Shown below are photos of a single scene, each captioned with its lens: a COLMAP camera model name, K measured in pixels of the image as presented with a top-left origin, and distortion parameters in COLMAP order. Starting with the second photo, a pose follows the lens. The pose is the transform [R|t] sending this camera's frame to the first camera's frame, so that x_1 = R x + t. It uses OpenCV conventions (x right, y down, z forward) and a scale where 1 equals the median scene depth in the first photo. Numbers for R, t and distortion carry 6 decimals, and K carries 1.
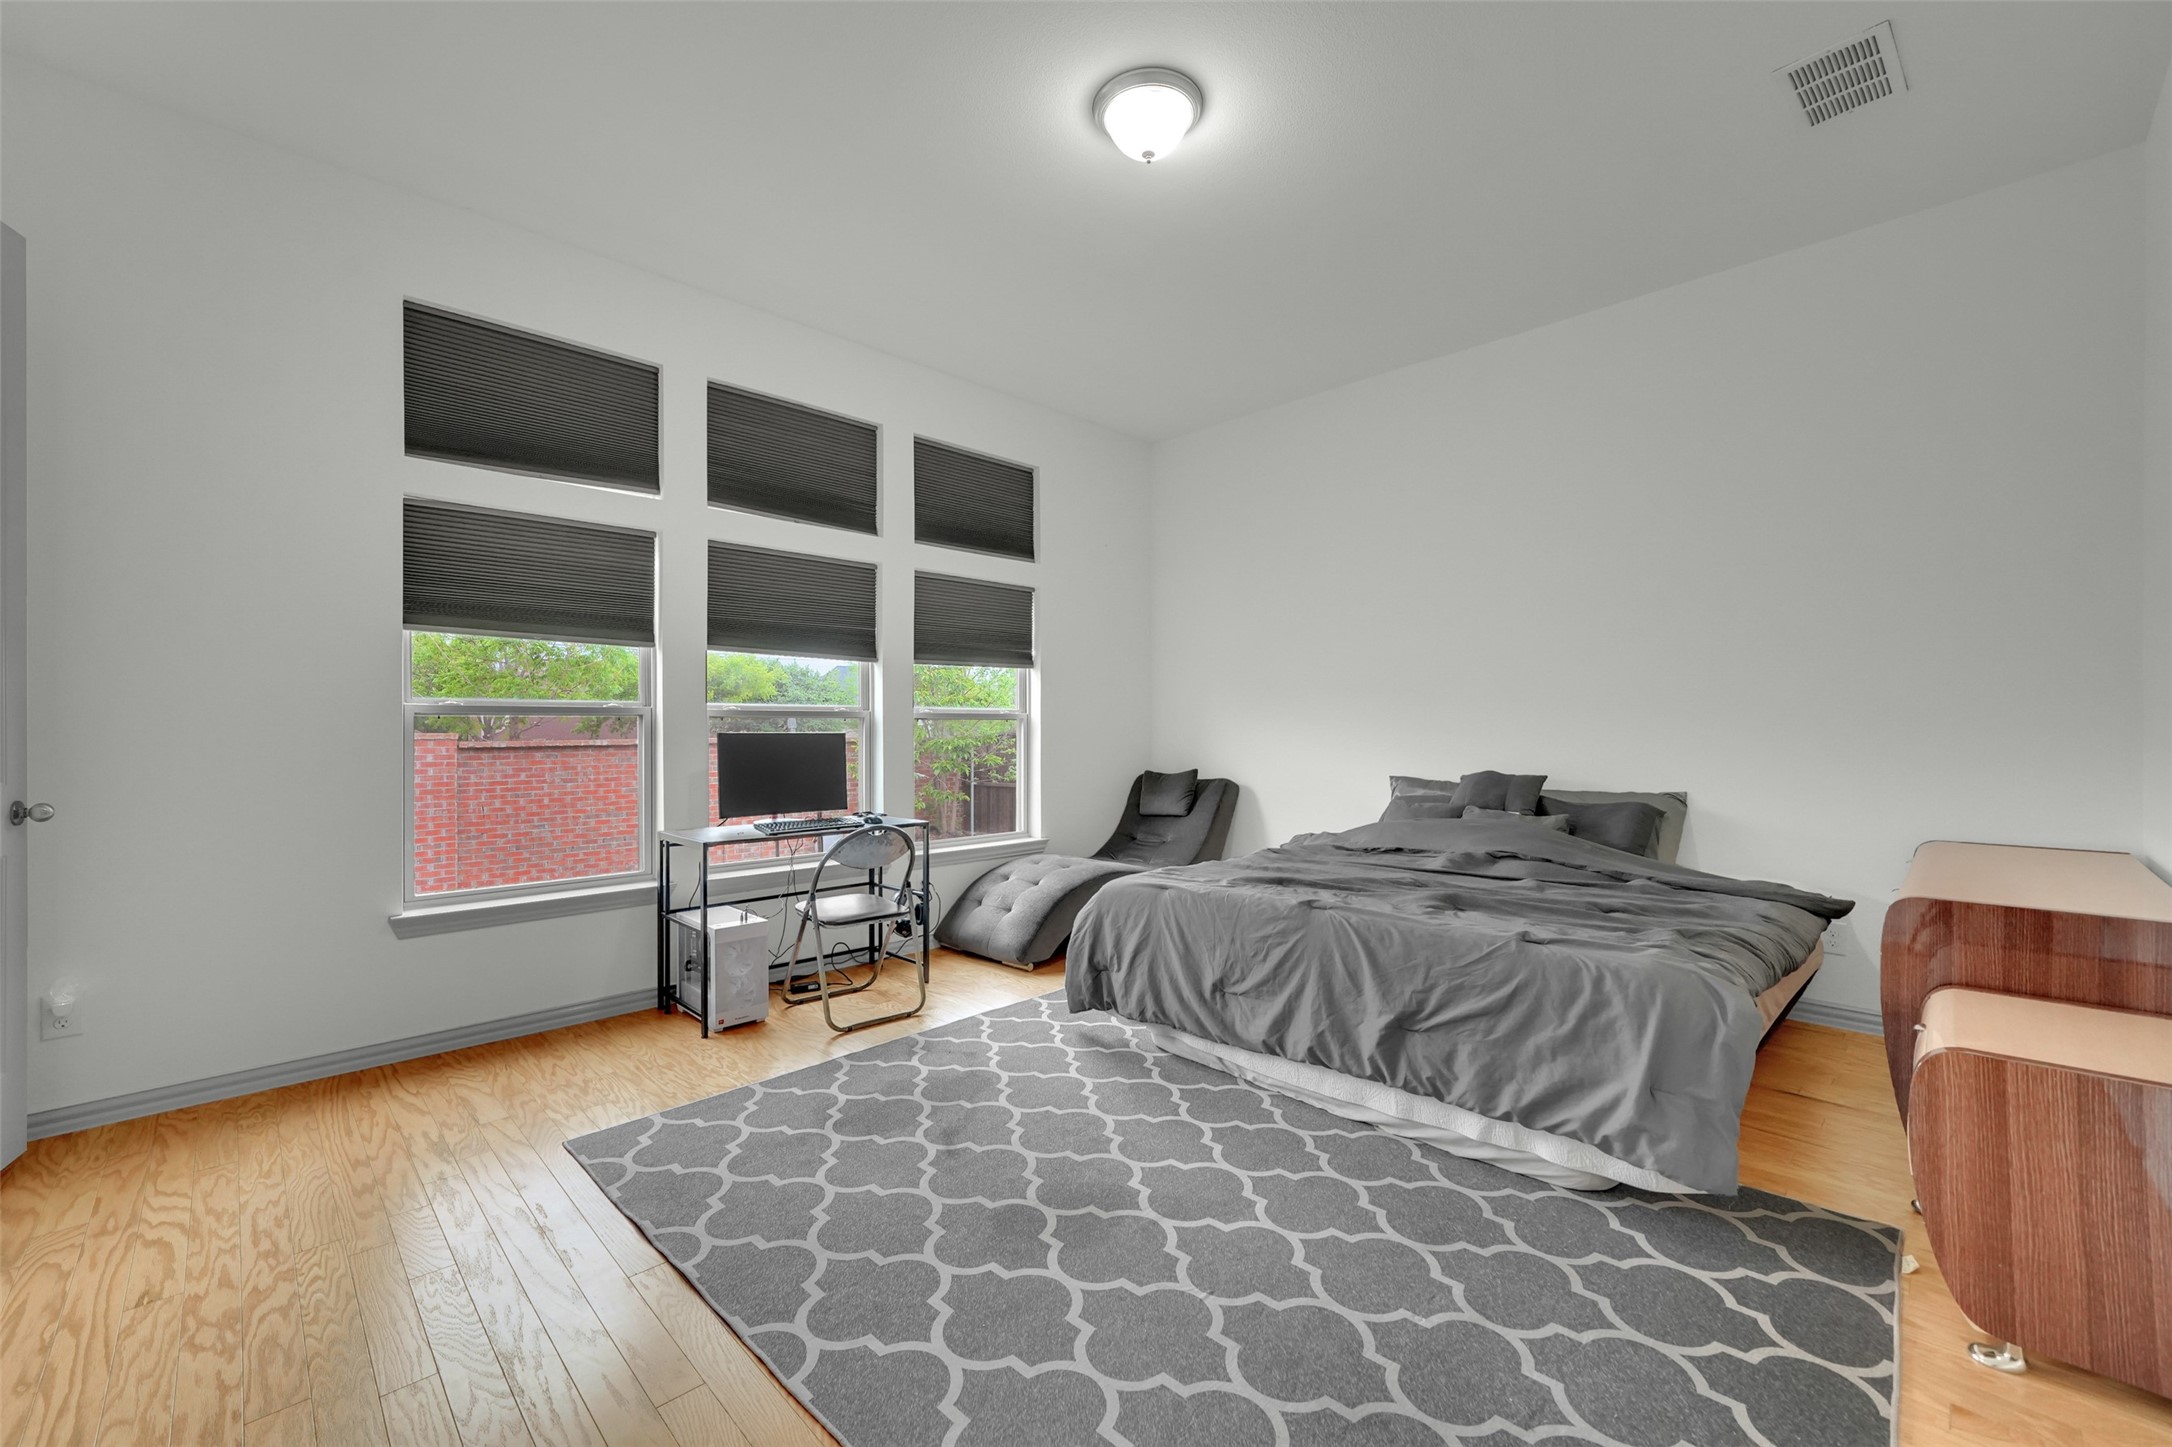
lens RADIAL K [[901.6, 0, 1086.0], [0, 901.6, 723.5], [0, 0, 1]] dist [0.000847, 0.000199]
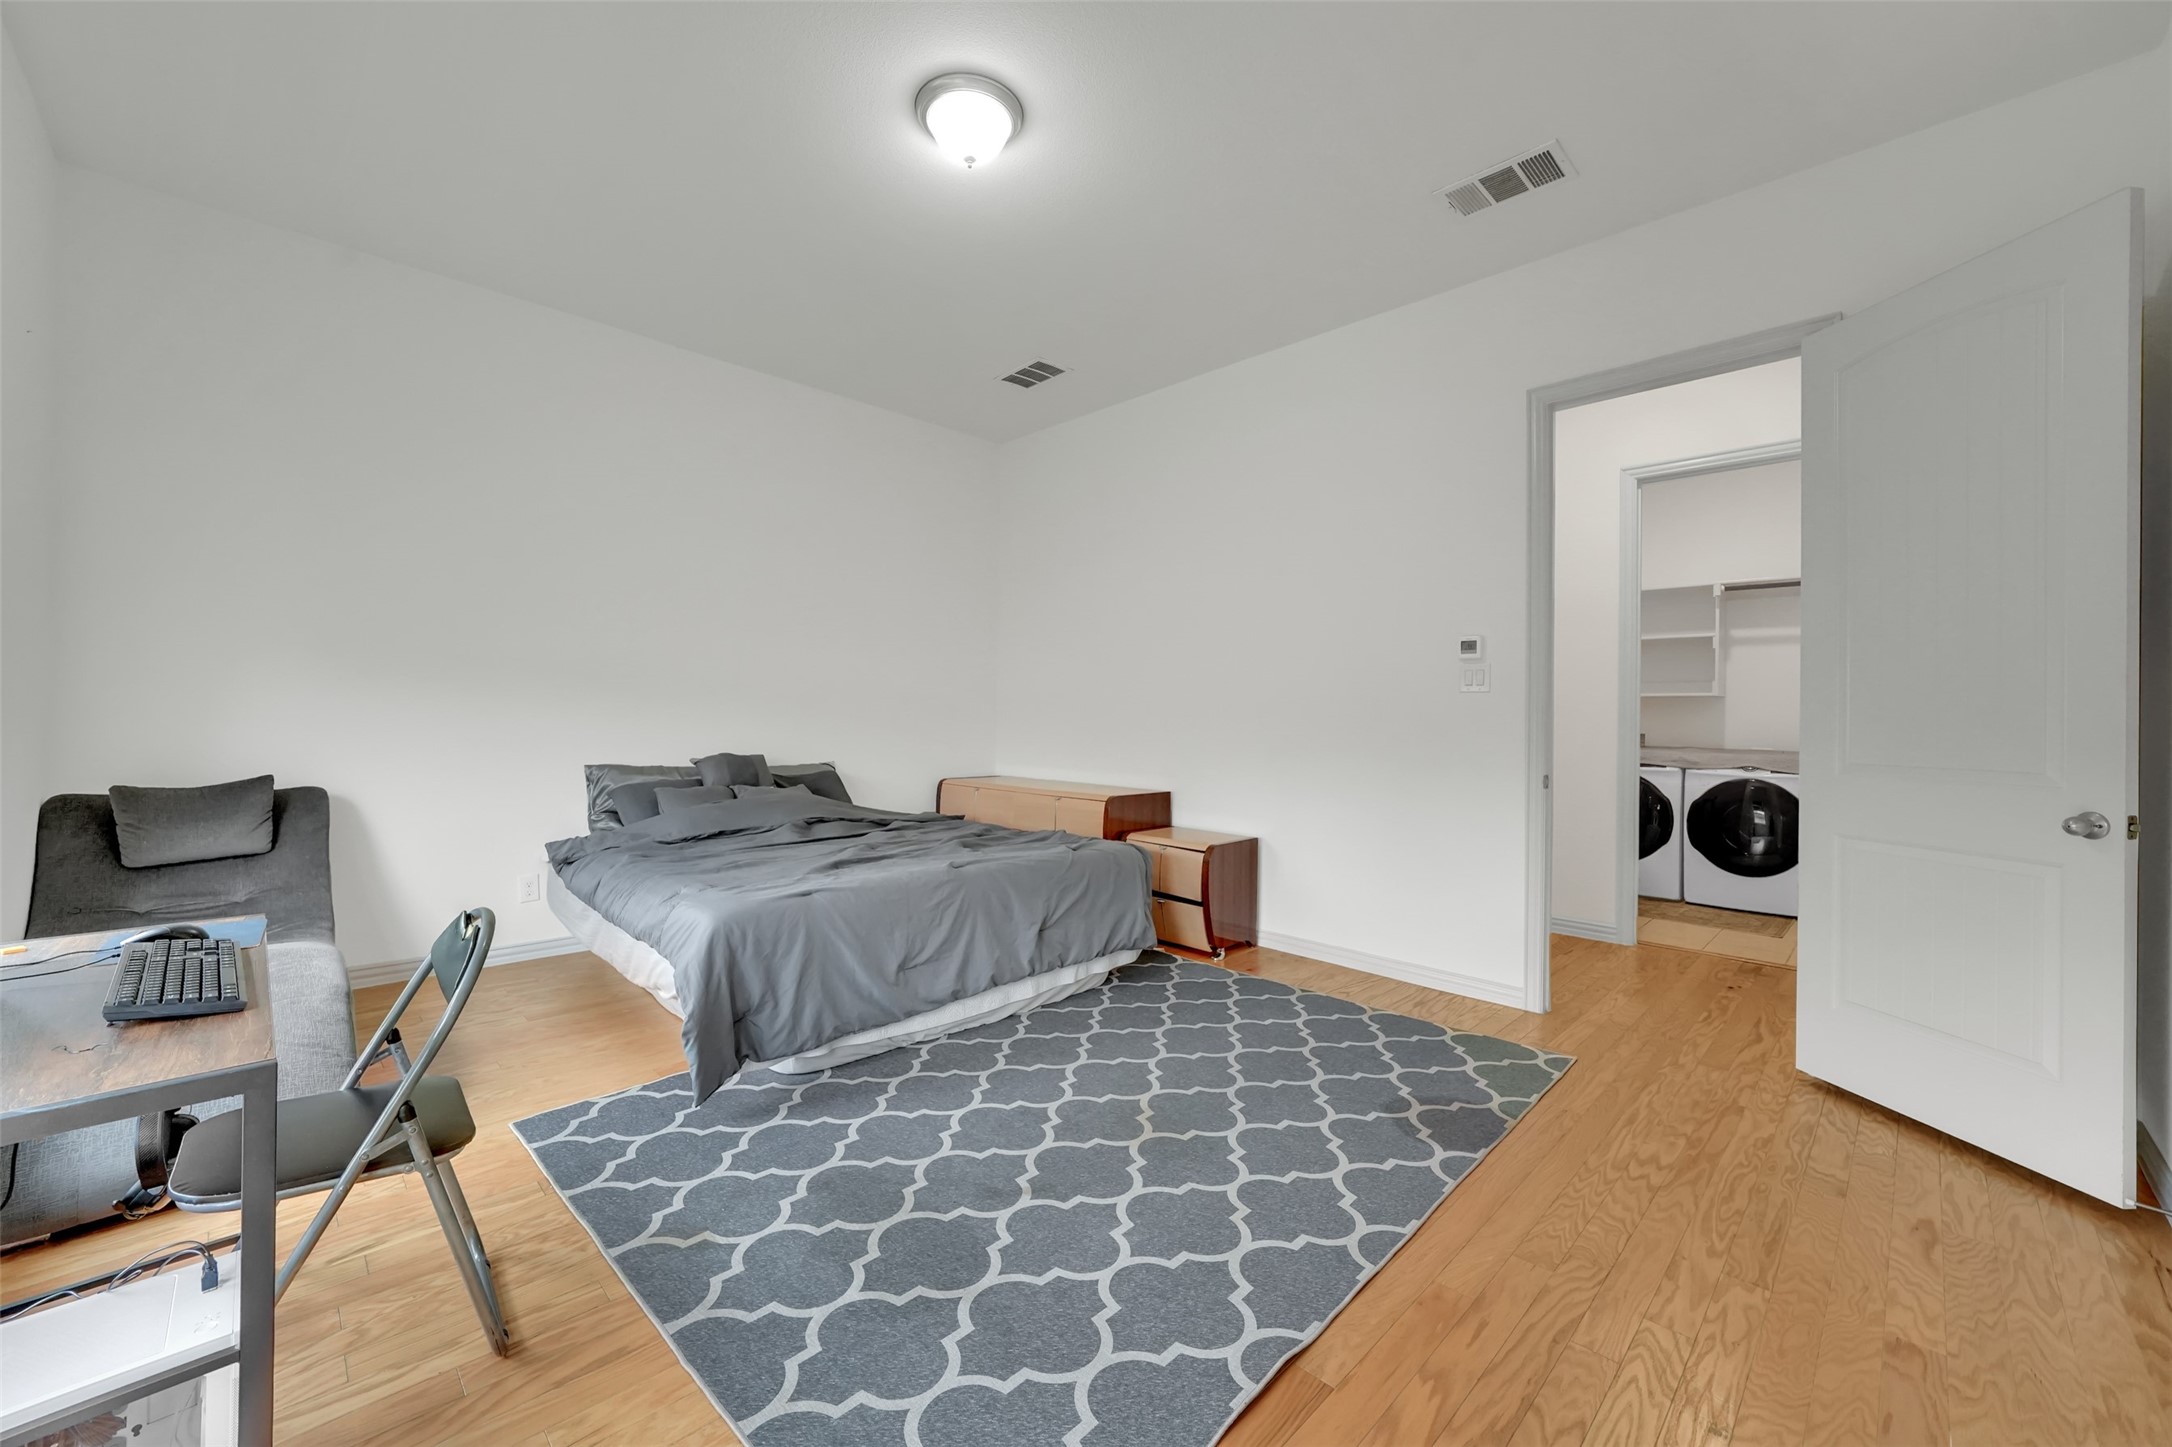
lens RADIAL K [[845.8, 0, 1084.9], [0, 845.8, 714.0], [0, 0, 1]] dist [-0.001003, 0.000211]
pose [[-0.020350, 0.005838, 0.999776, -0.922195], [-0.020850, 0.999763, -0.006263, 0.003567], [-0.999575, -0.020973, -0.020224, 0.904472]]
